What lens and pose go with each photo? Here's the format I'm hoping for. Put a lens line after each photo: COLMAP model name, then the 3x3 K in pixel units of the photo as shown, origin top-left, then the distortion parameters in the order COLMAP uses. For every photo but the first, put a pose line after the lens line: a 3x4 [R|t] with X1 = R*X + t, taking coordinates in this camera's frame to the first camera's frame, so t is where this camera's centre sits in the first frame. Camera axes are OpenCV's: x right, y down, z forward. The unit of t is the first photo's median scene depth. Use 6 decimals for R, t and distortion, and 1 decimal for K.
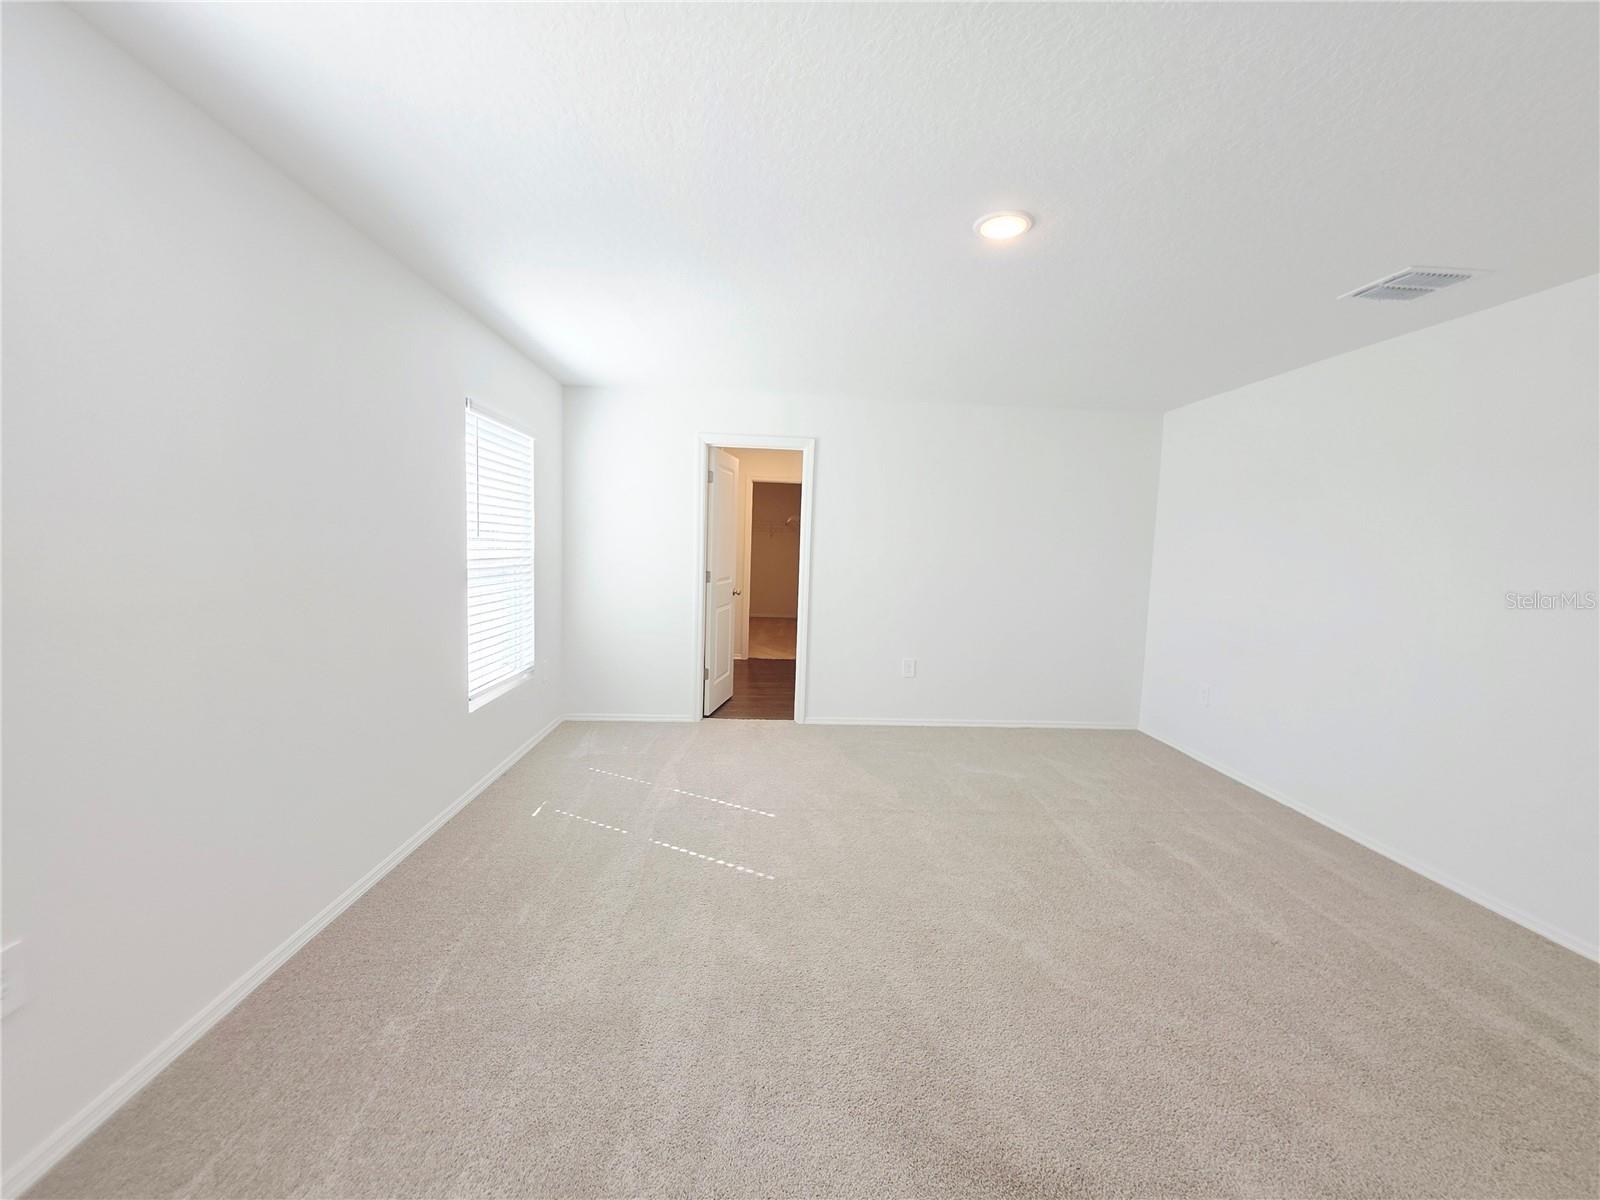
lens RADIAL K [[644.6, 0, 800.0], [0, 644.6, 606.2], [0, 0, 1]] dist [-0.001792, 0.000507]
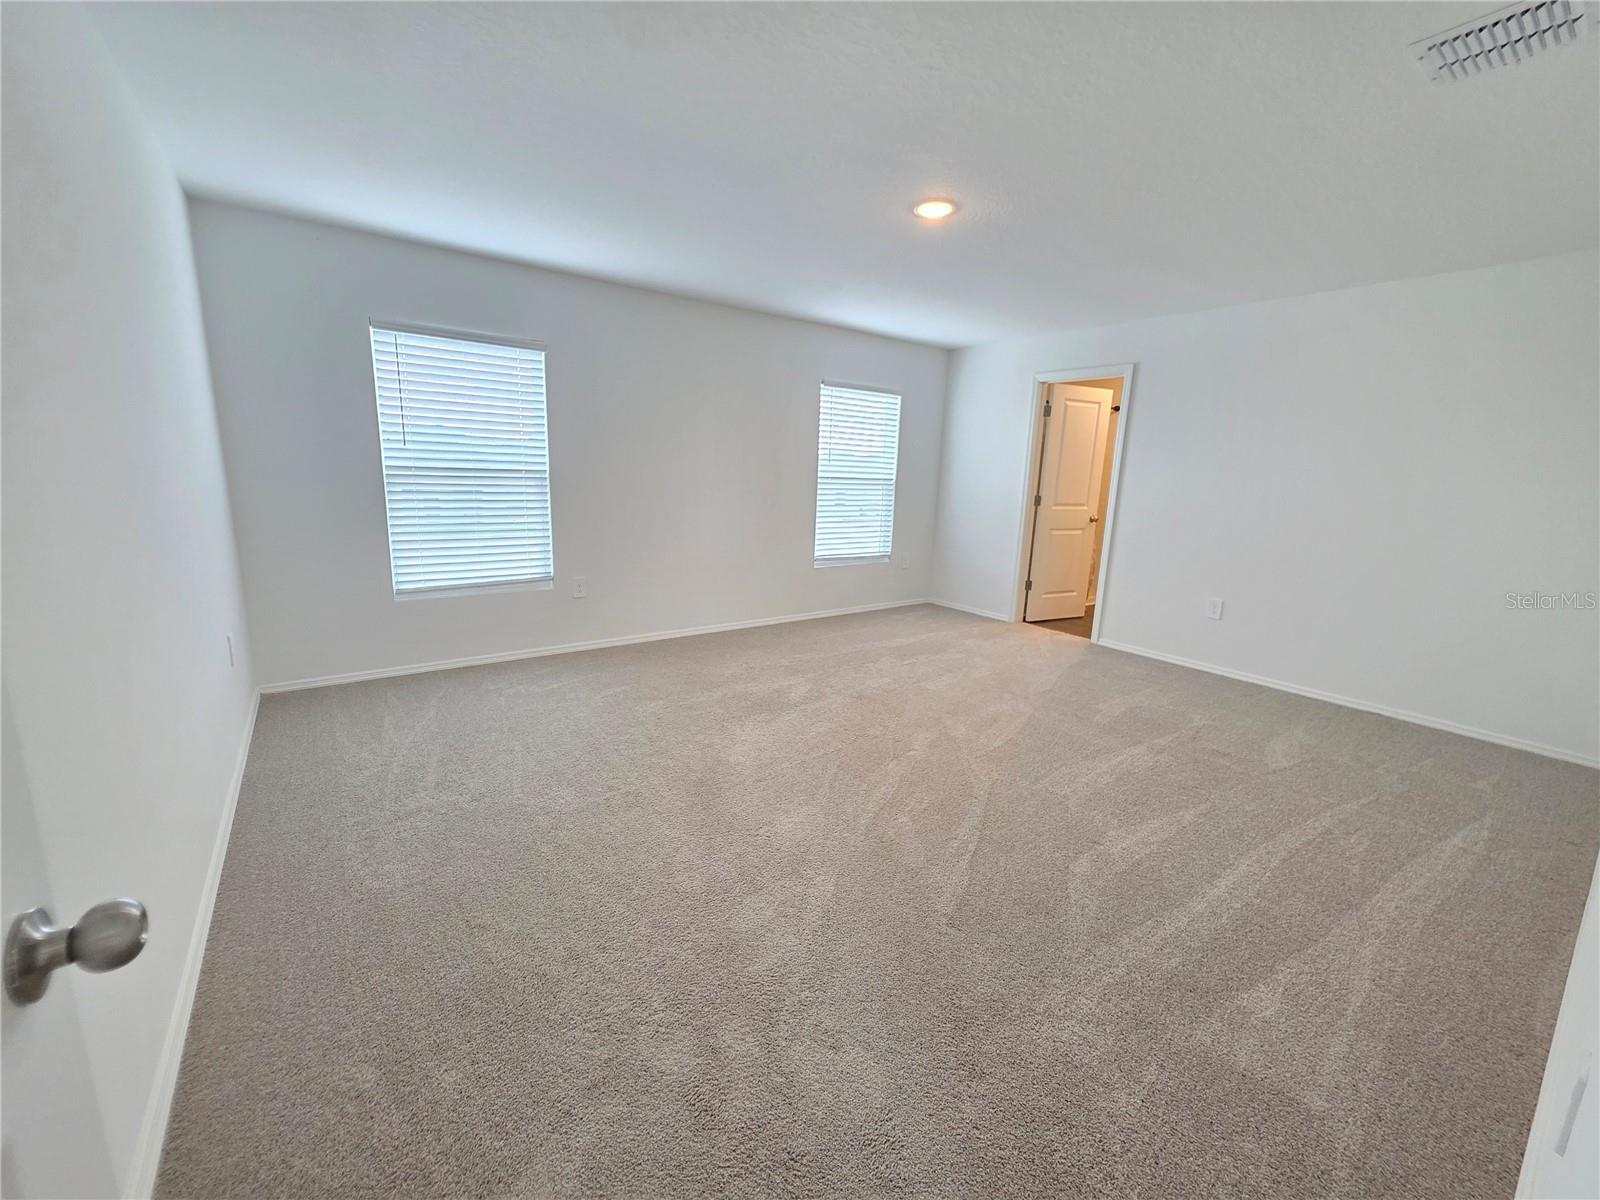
lens RADIAL K [[644.6, 0, 797.4], [0, 644.6, 595.1], [0, 0, 1]] dist [-0.001792, 0.000507]
pose [[0.540831, 0.148362, -0.827943, 0.722609], [-0.094446, 0.988808, 0.115494, 0.034818], [0.835812, 0.015733, 0.548790, 0.019925]]
